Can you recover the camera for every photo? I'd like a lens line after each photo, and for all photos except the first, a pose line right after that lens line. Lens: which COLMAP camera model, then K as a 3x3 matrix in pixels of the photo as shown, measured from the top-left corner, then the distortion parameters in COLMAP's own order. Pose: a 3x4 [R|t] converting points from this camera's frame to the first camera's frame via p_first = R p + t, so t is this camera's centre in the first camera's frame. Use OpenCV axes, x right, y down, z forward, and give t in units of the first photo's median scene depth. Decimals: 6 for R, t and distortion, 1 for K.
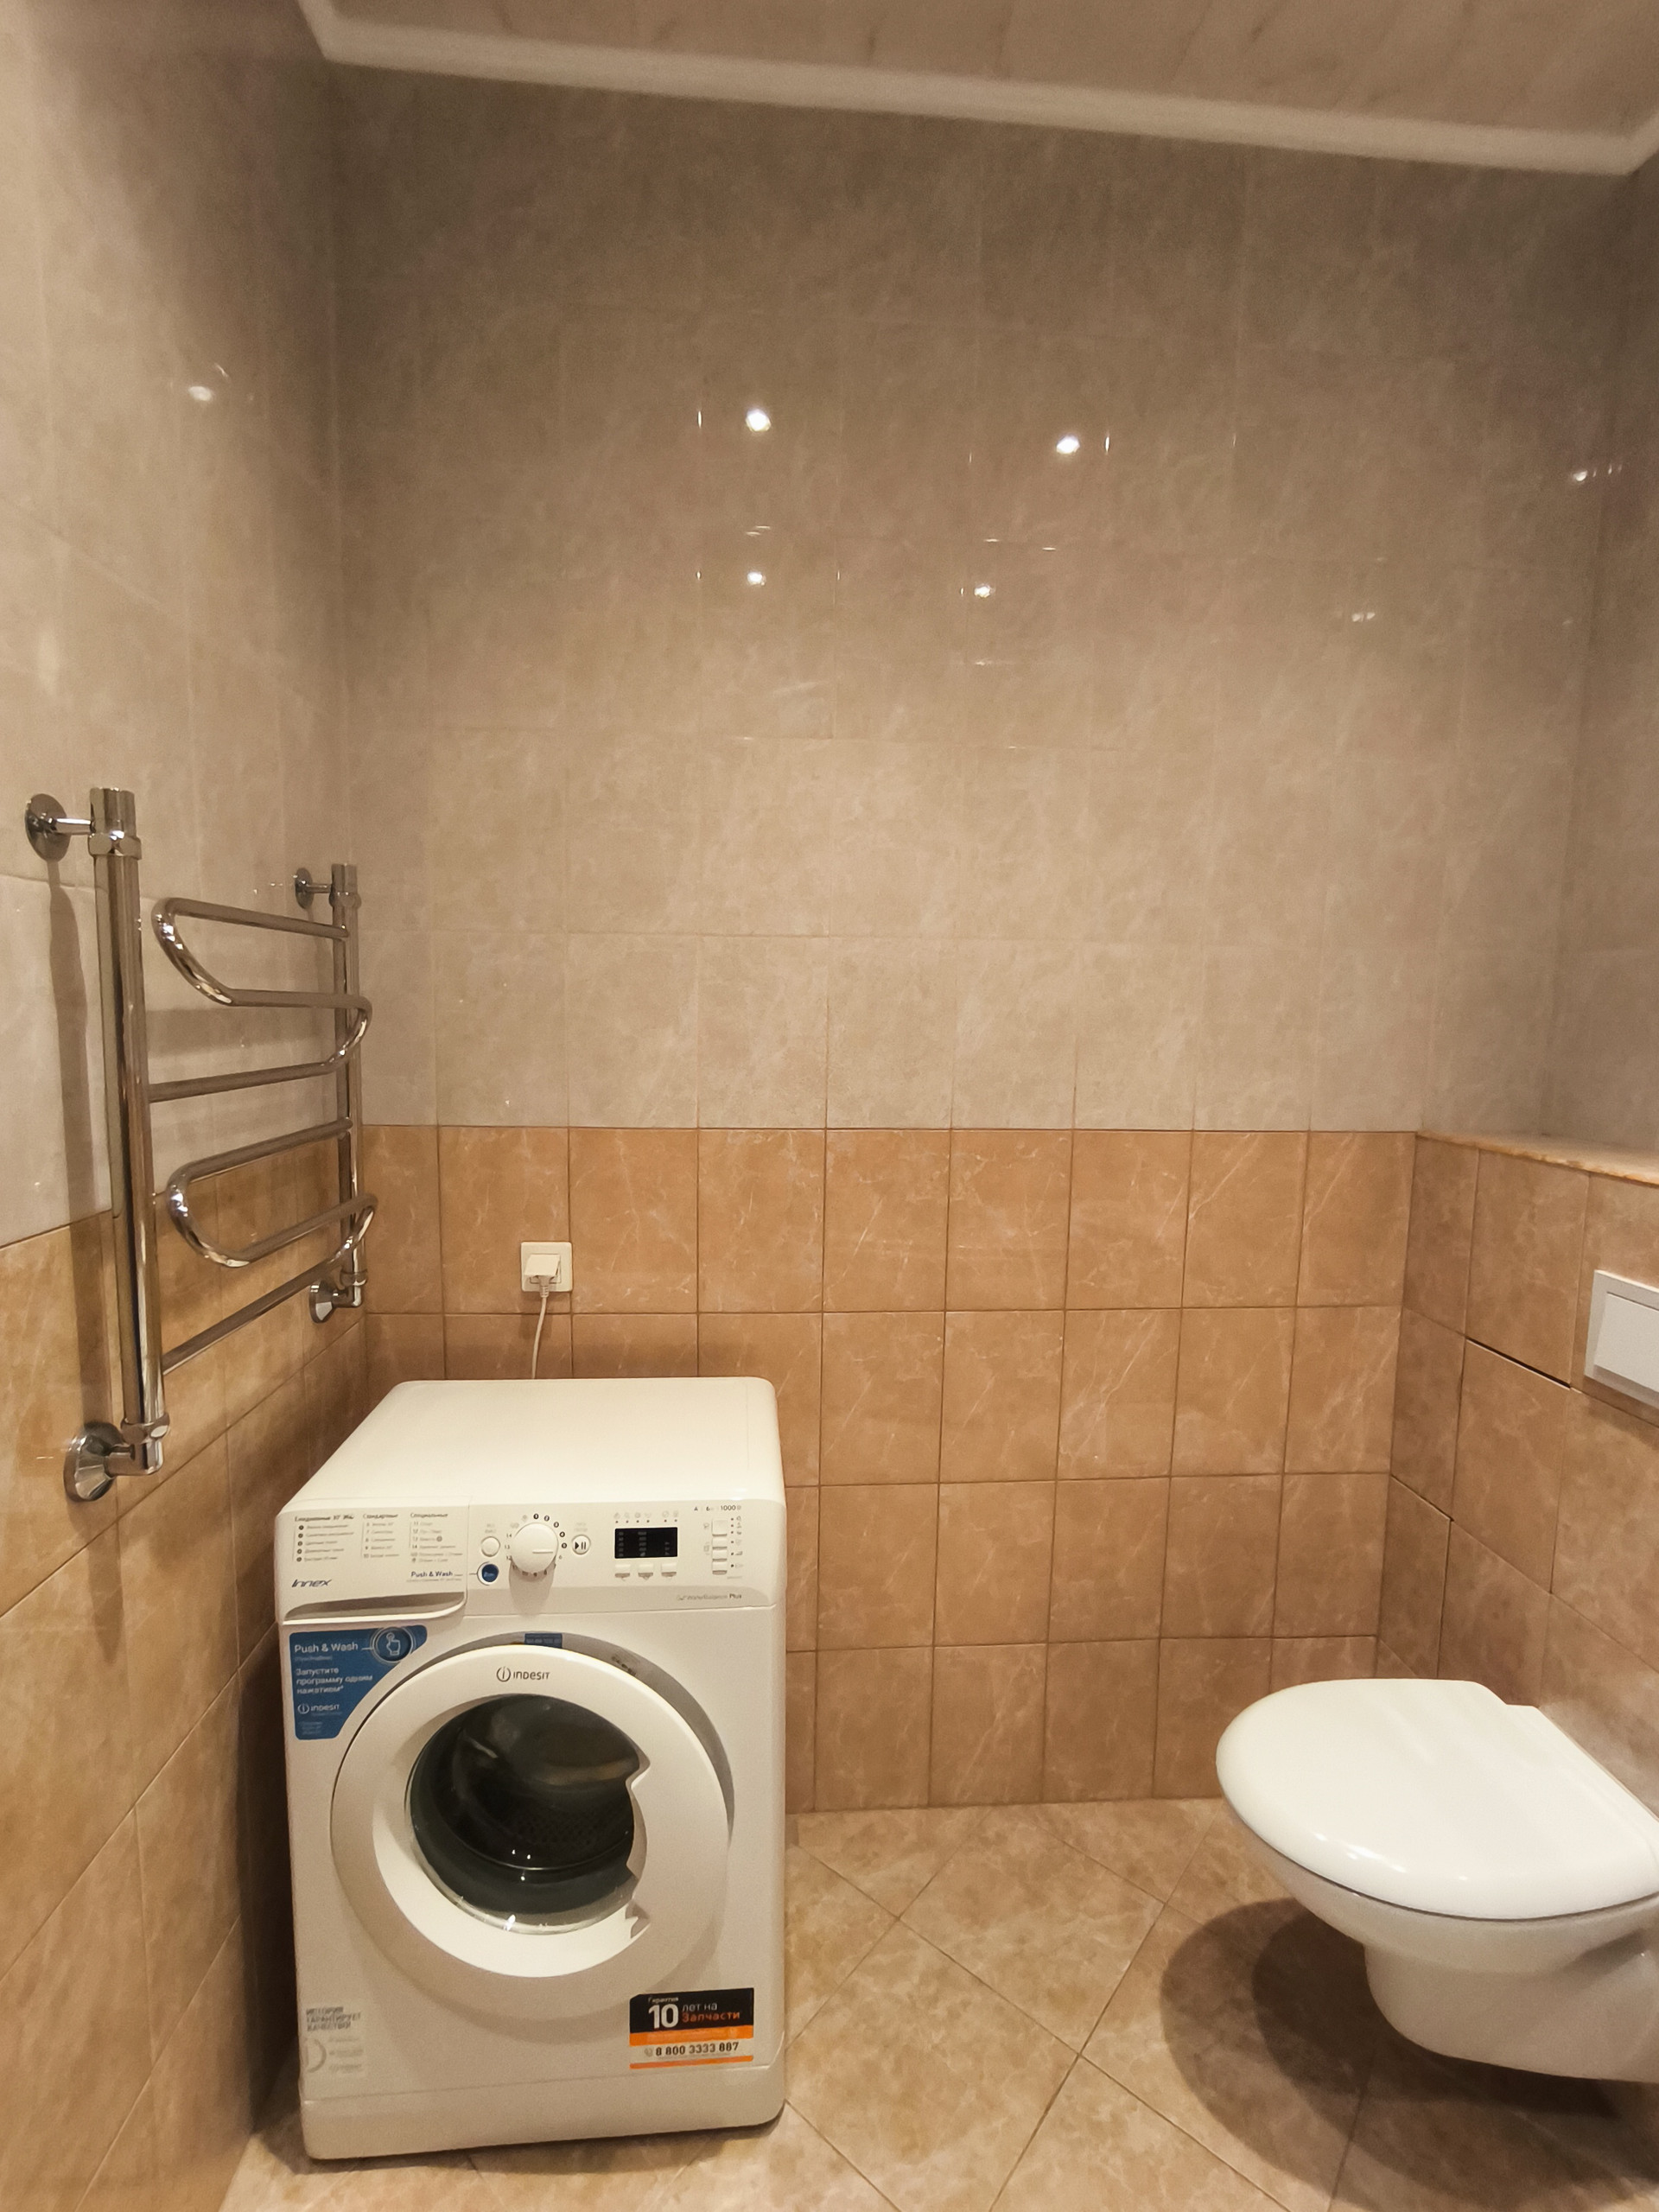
lens RADIAL K [[1008.9, 0, 841.1], [0, 1008.9, 1098.4], [0, 0, 1]] dist [-0.019274, 0.009749]
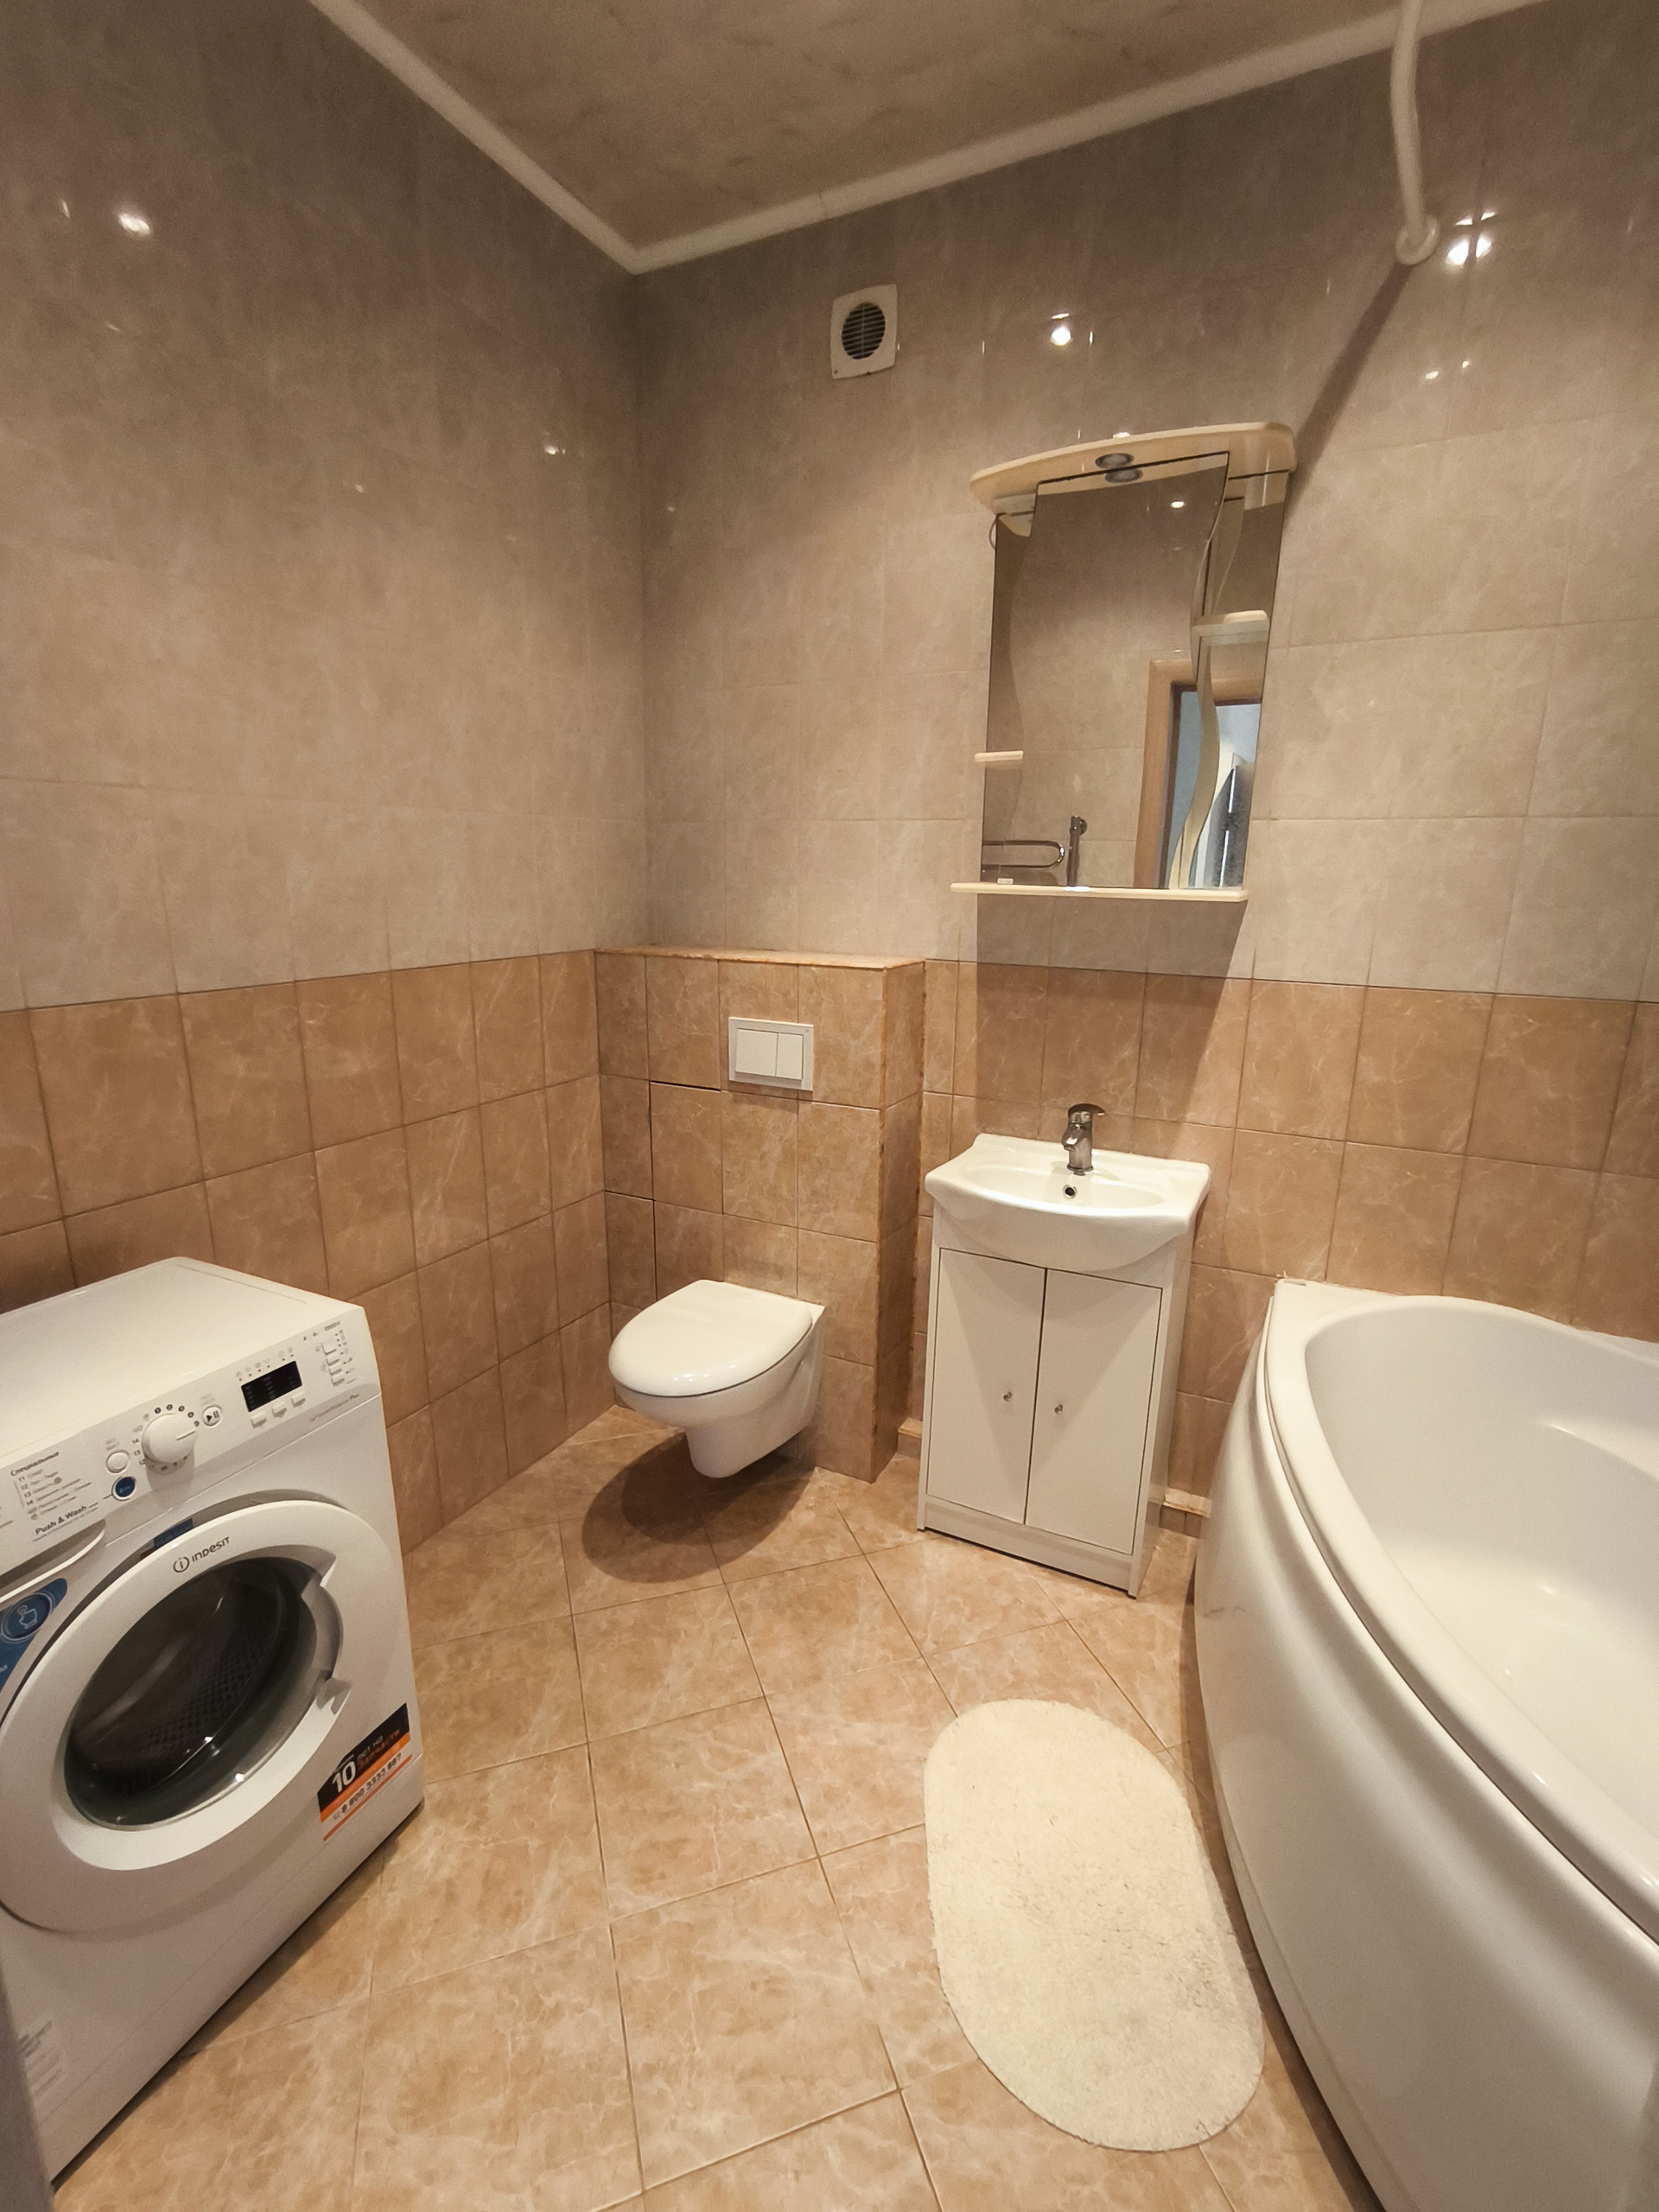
lens RADIAL K [[1008.9, 0, 835.6], [0, 1008.9, 1093.3], [0, 0, 1]] dist [-0.019274, 0.009749]
pose [[0.503648, -0.198148, 0.840879, -0.527706], [0.078815, 0.979821, 0.183682, -0.003227], [-0.860307, -0.026237, 0.509101, -0.025475]]
